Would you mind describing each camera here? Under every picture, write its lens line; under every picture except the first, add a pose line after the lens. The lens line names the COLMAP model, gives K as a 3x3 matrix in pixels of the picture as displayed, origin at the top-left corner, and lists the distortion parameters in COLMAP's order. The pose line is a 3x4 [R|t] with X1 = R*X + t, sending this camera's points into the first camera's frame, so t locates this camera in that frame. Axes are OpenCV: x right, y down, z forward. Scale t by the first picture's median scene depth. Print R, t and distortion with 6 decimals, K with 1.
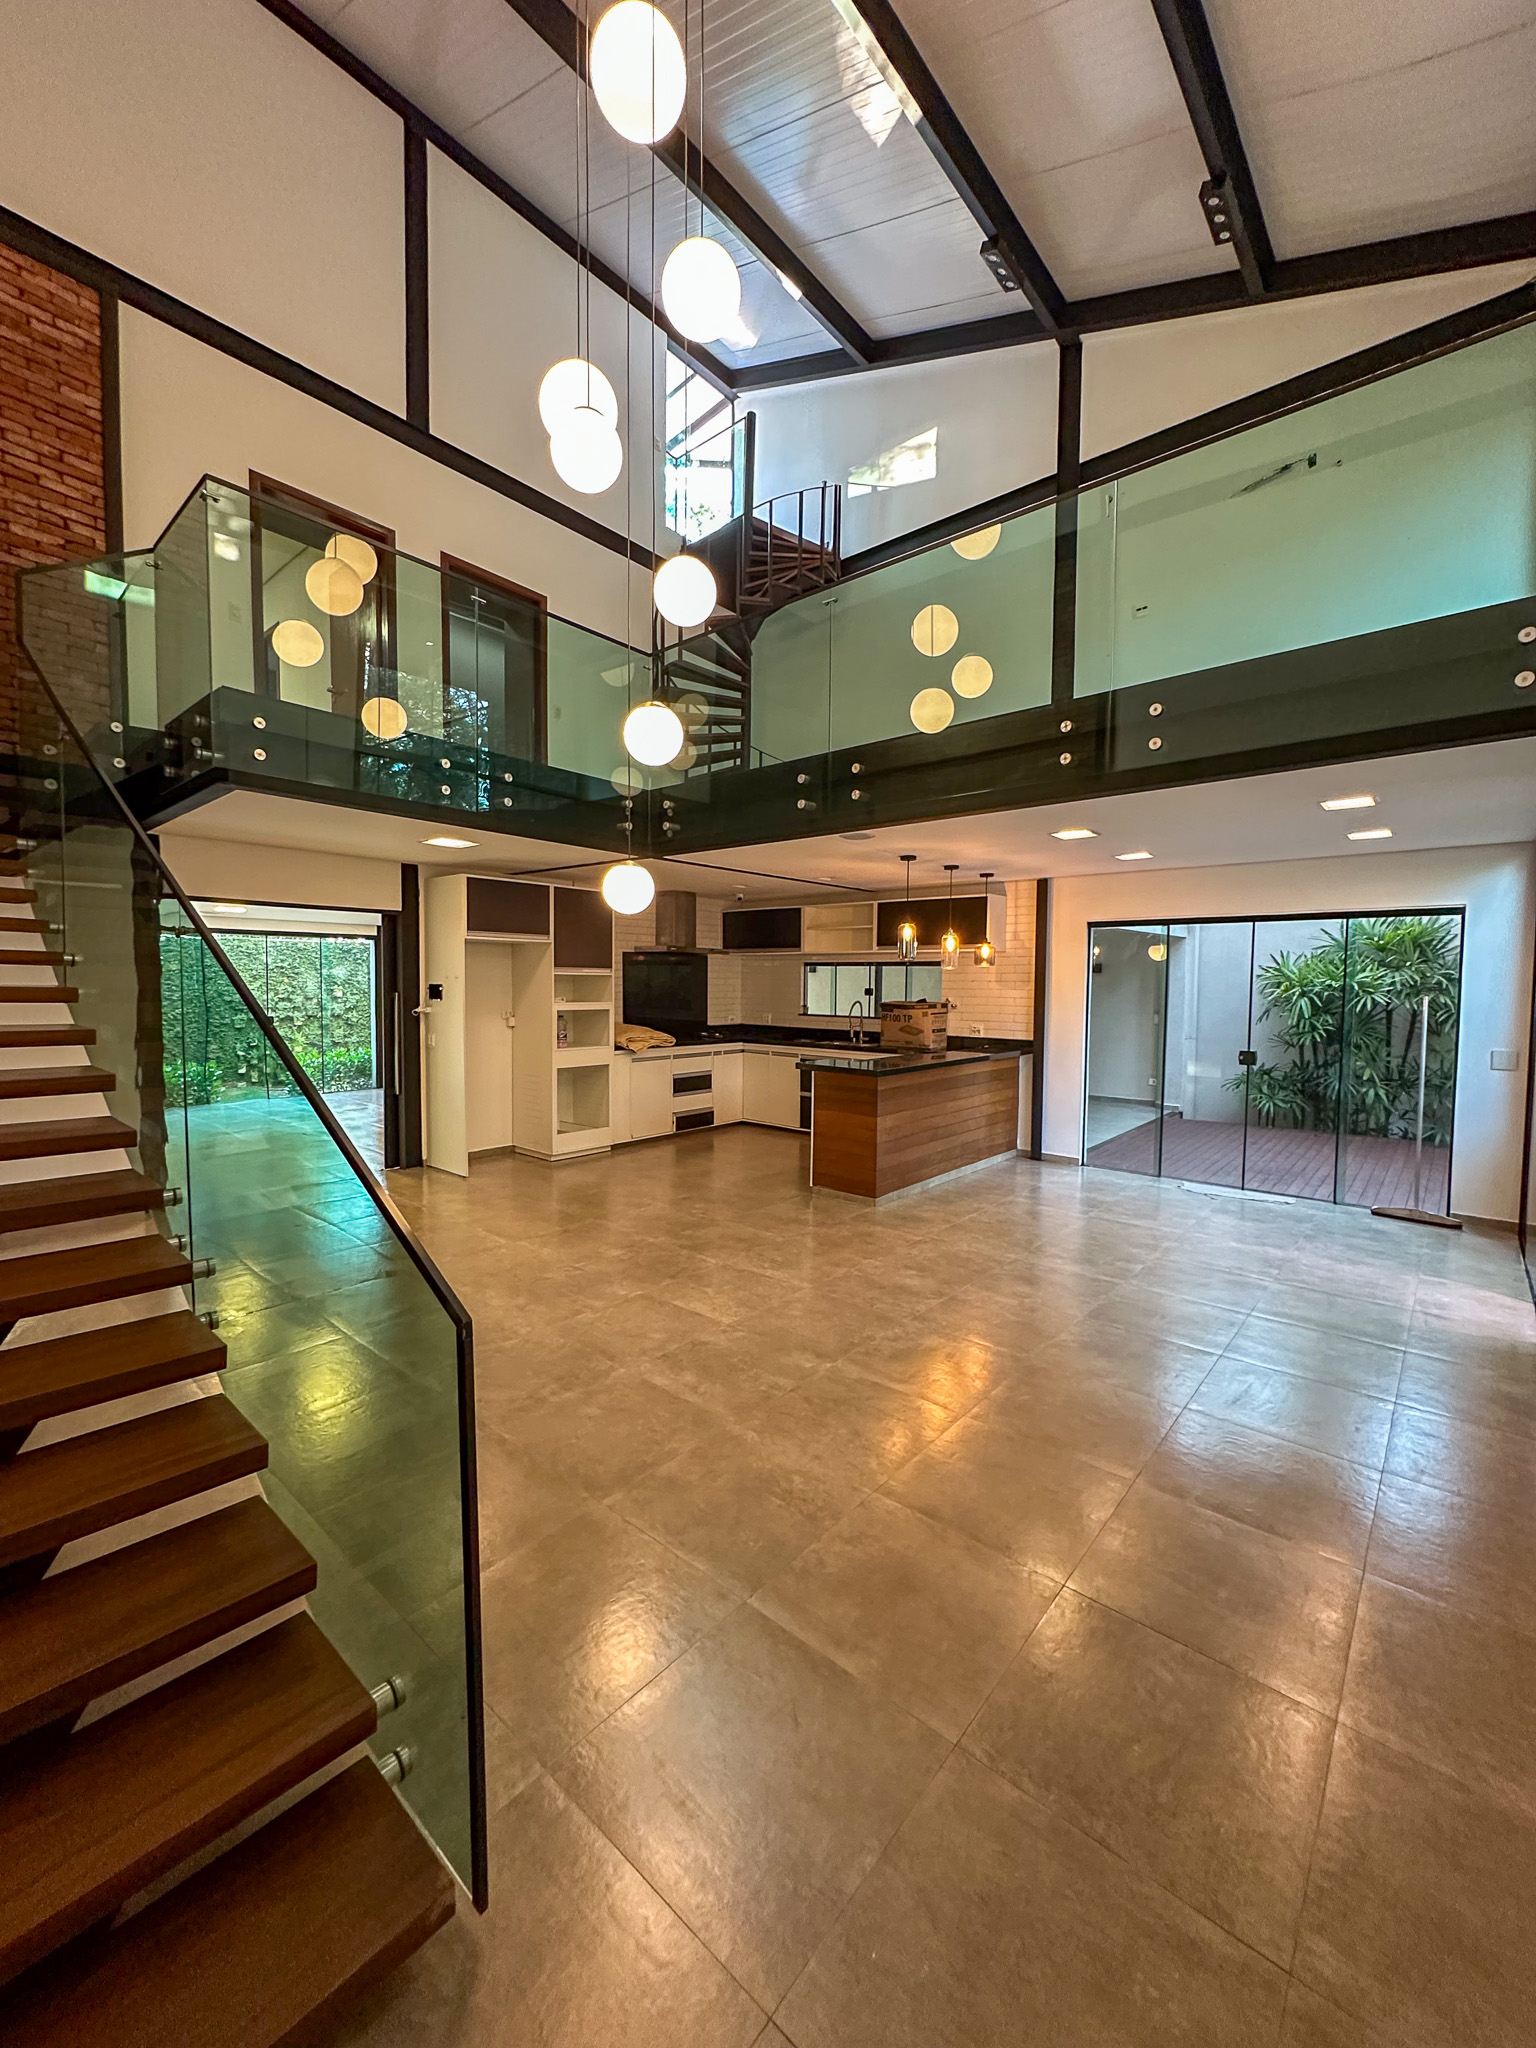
lens RADIAL K [[815.0, 0, 764.9], [0, 815.0, 1025.2], [0, 0, 1]] dist [-0.005298, 0.001188]
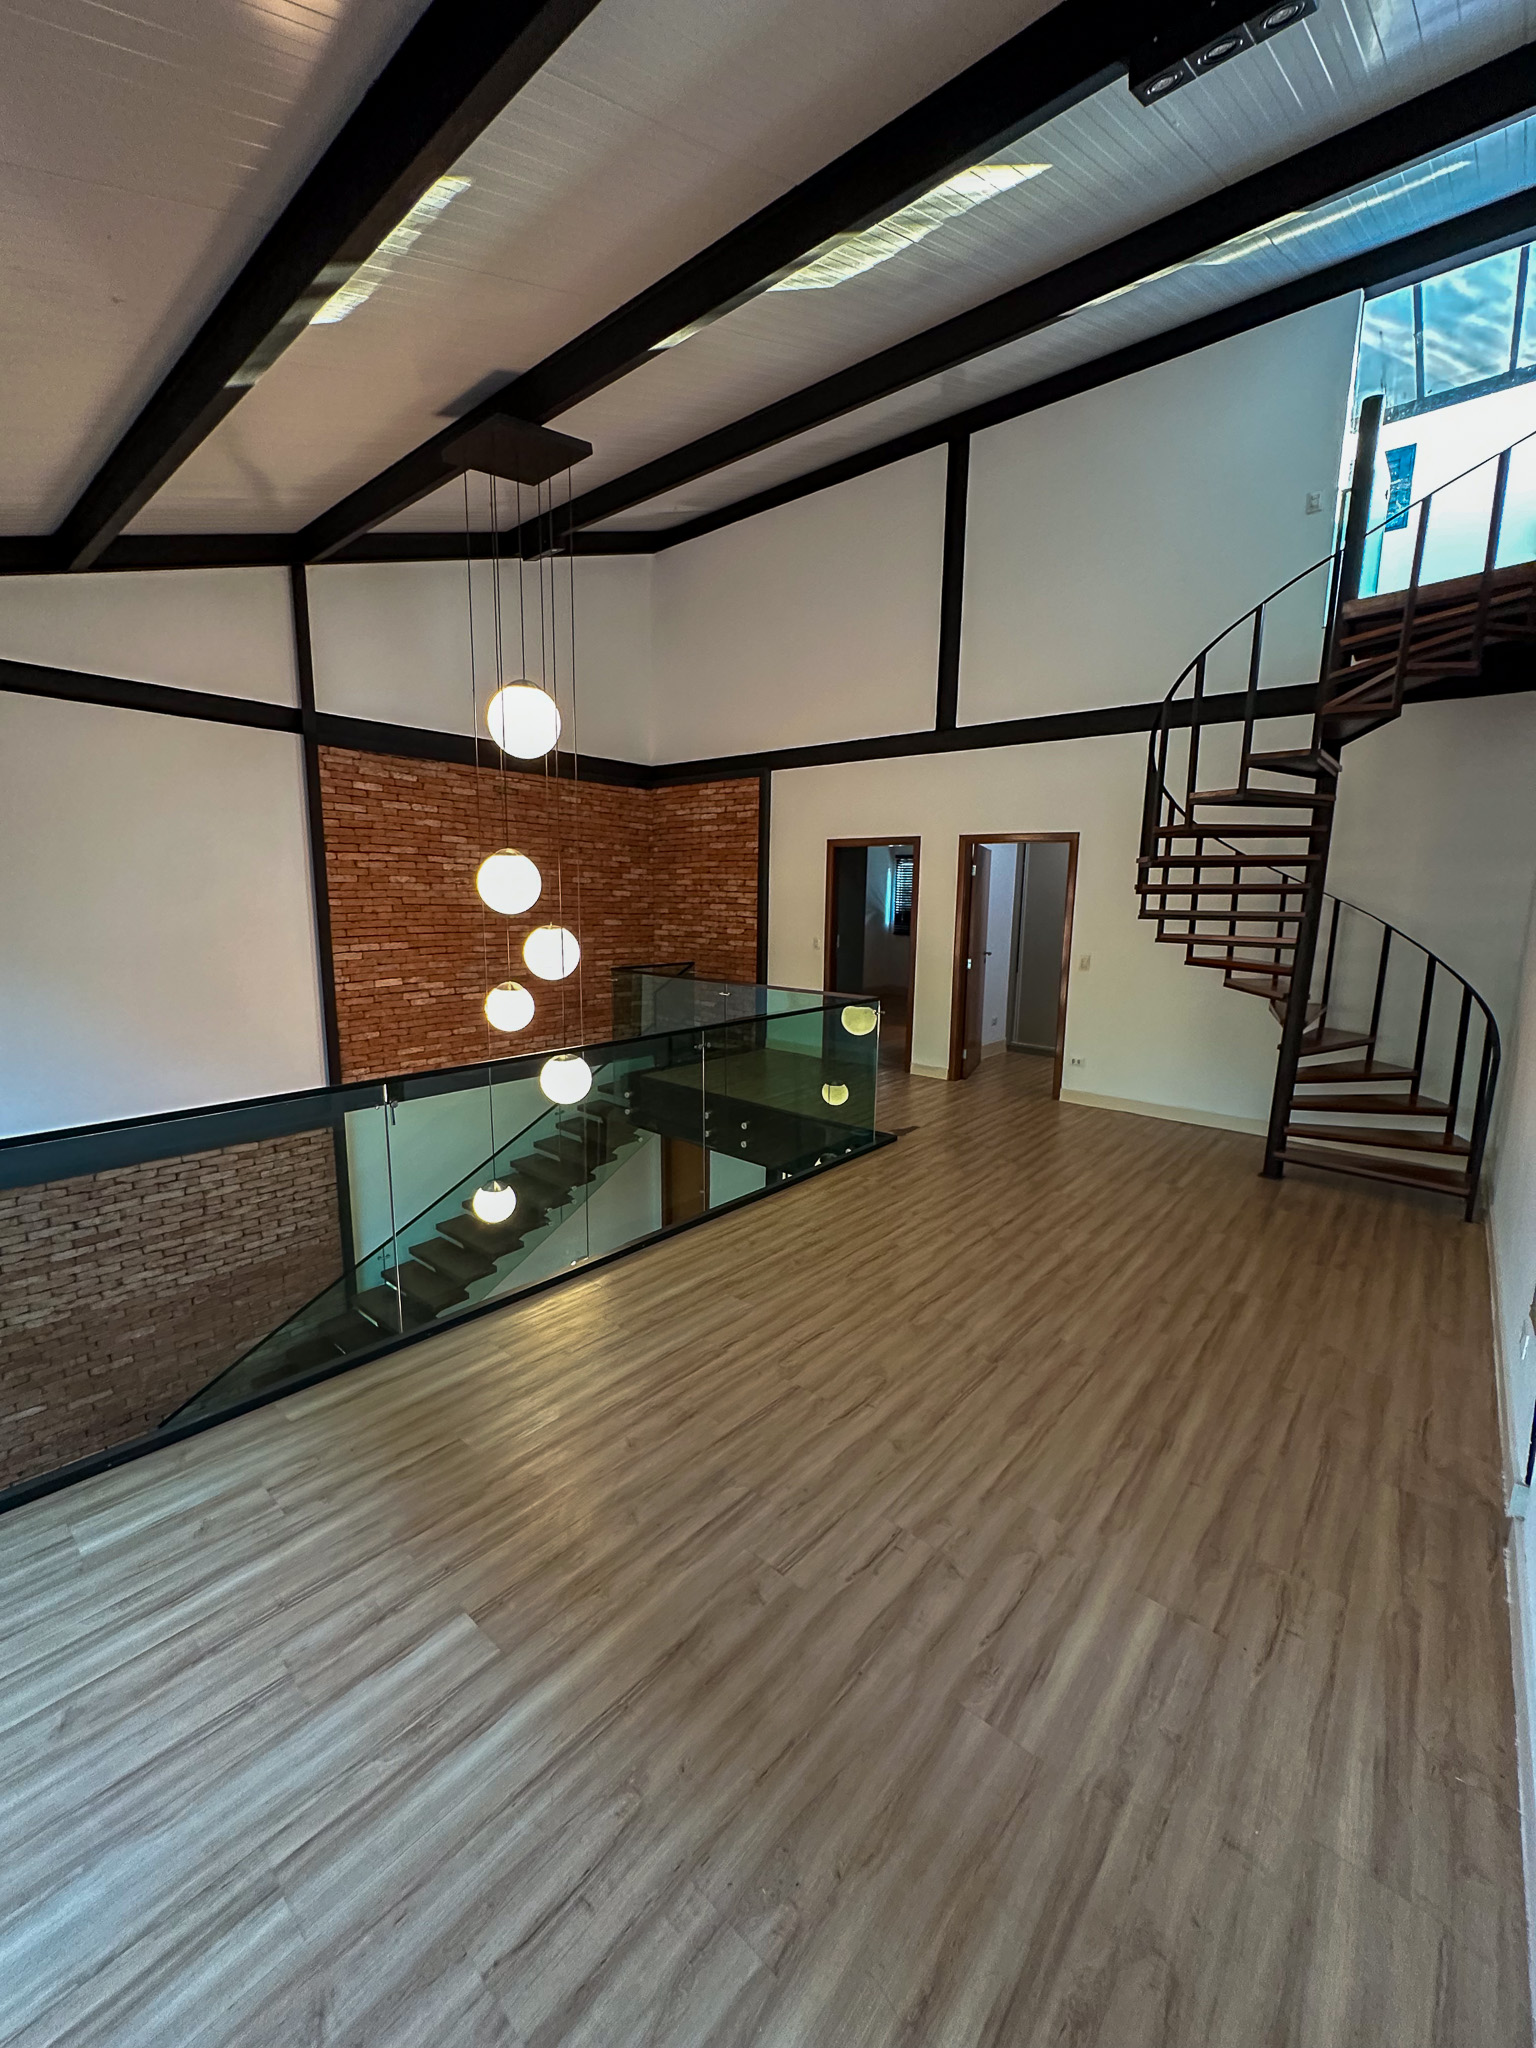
lens RADIAL K [[815.0, 0, 765.1], [0, 815.0, 1024.0], [0, 0, 1]] dist [-0.005298, 0.001188]
pose [[0.010290, 0.157891, -0.987403, 0.578941], [-0.067009, 0.985344, 0.156864, -0.428426], [0.997699, 0.064550, 0.020720, 0.647112]]
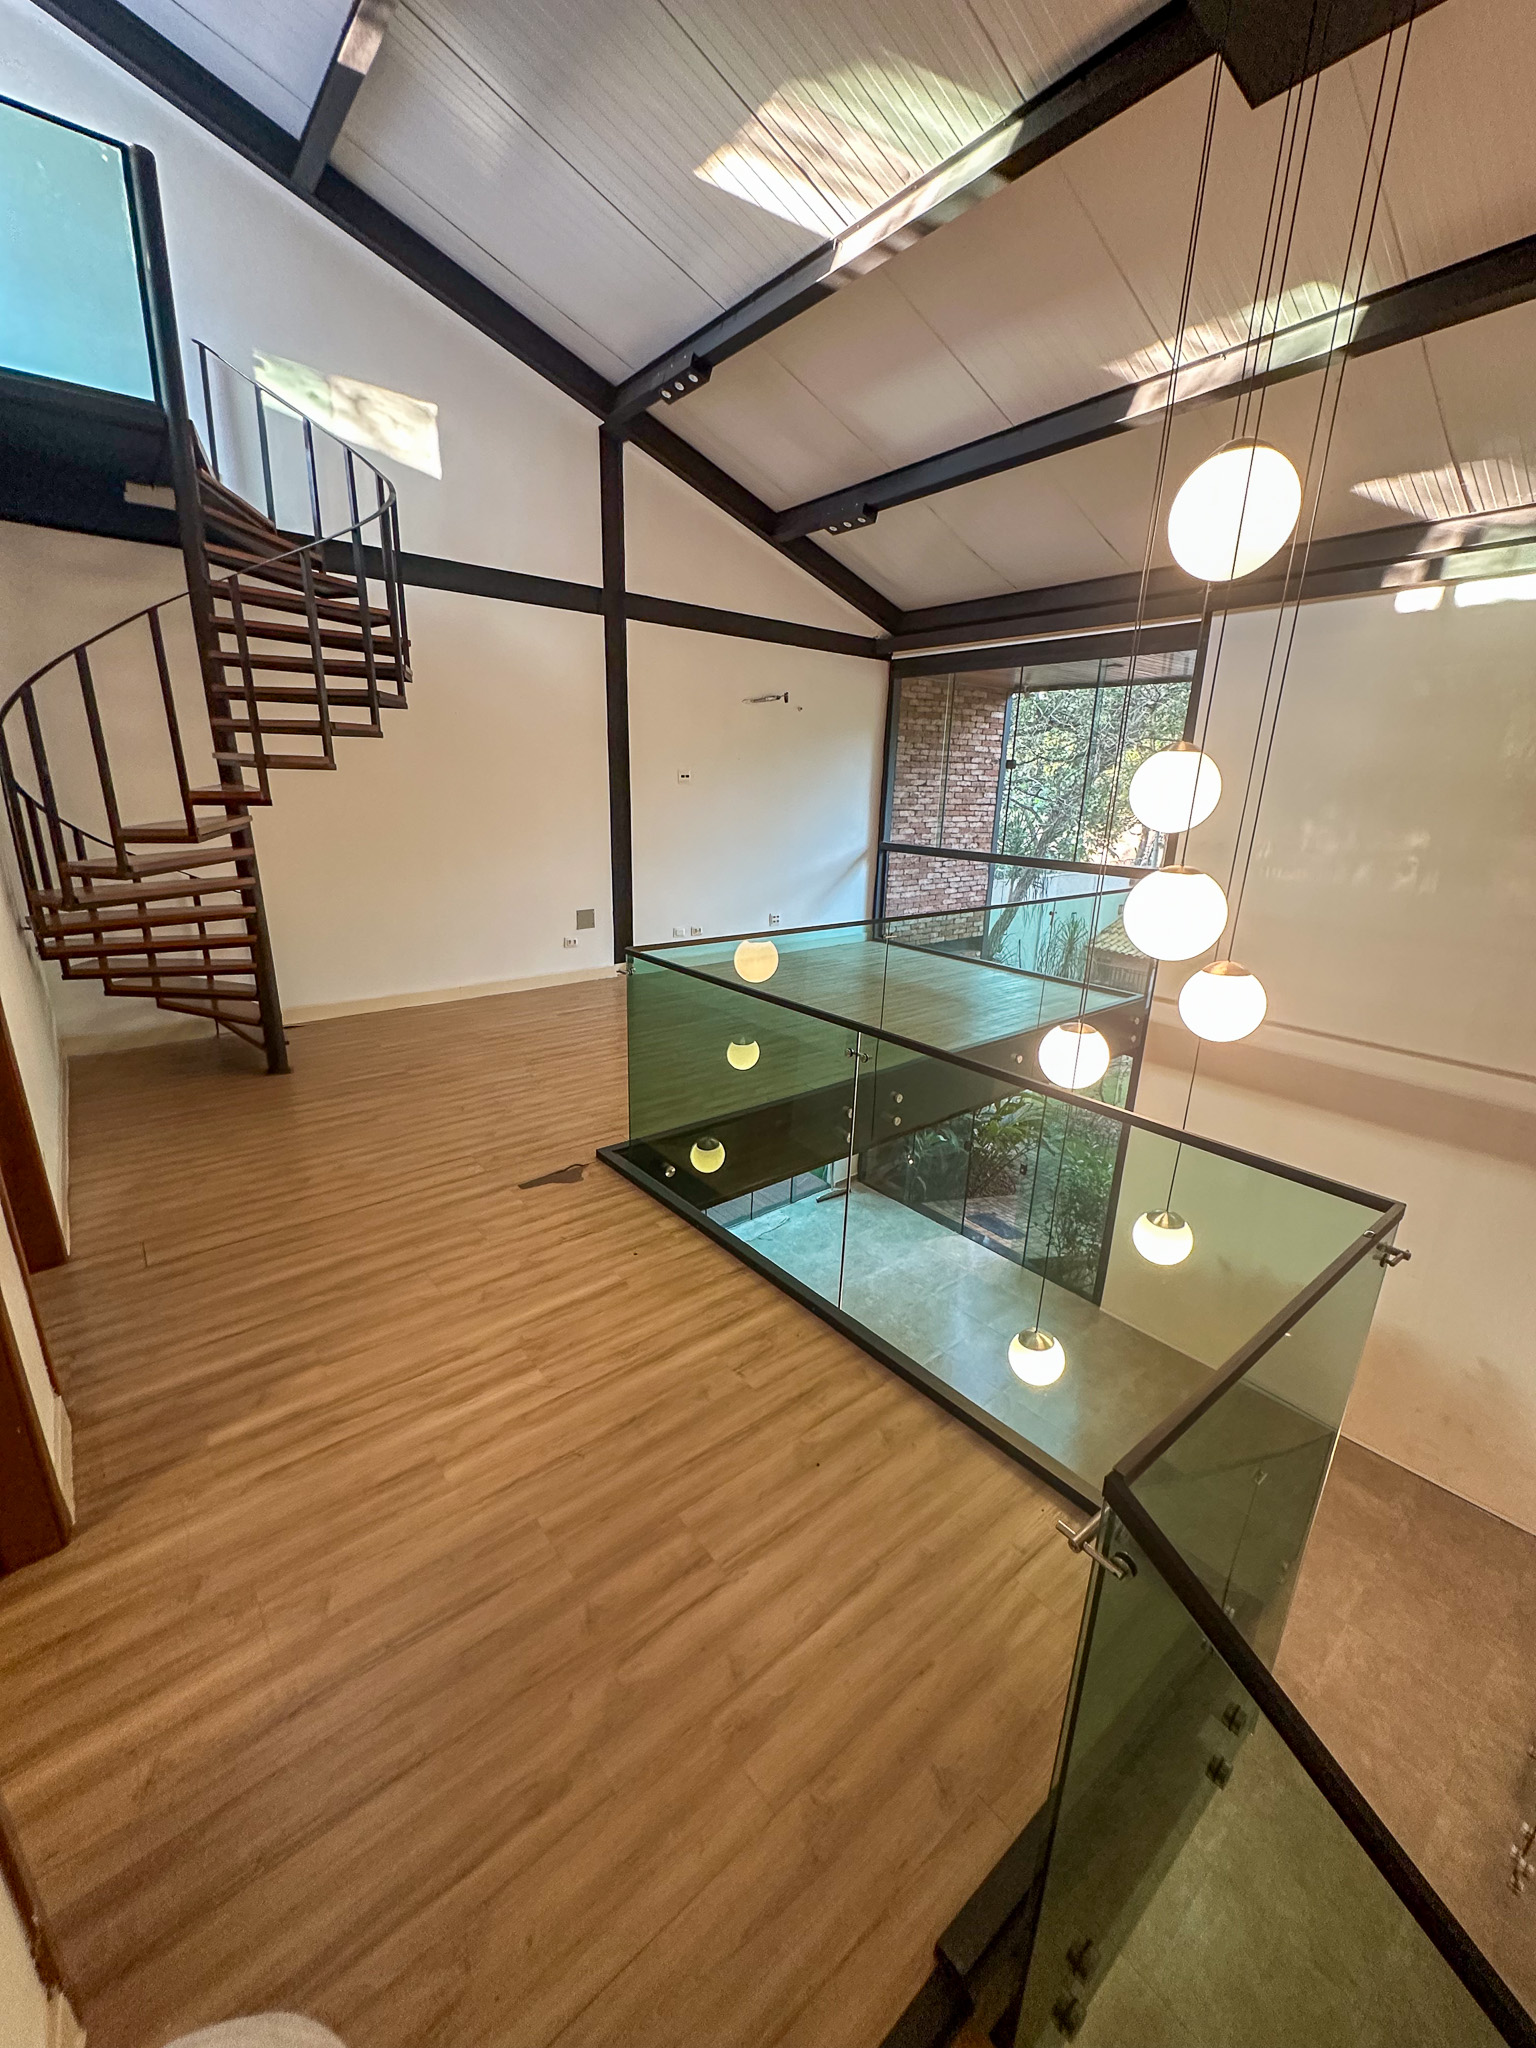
lens RADIAL K [[815.0, 0, 760.6], [0, 815.0, 1022.3], [0, 0, 1]] dist [-0.005298, 0.001188]
pose [[0.169650, -0.289077, 0.942154, -0.528222], [0.032383, 0.957131, 0.287841, -0.435910], [-0.984972, -0.018323, 0.171738, 0.611709]]
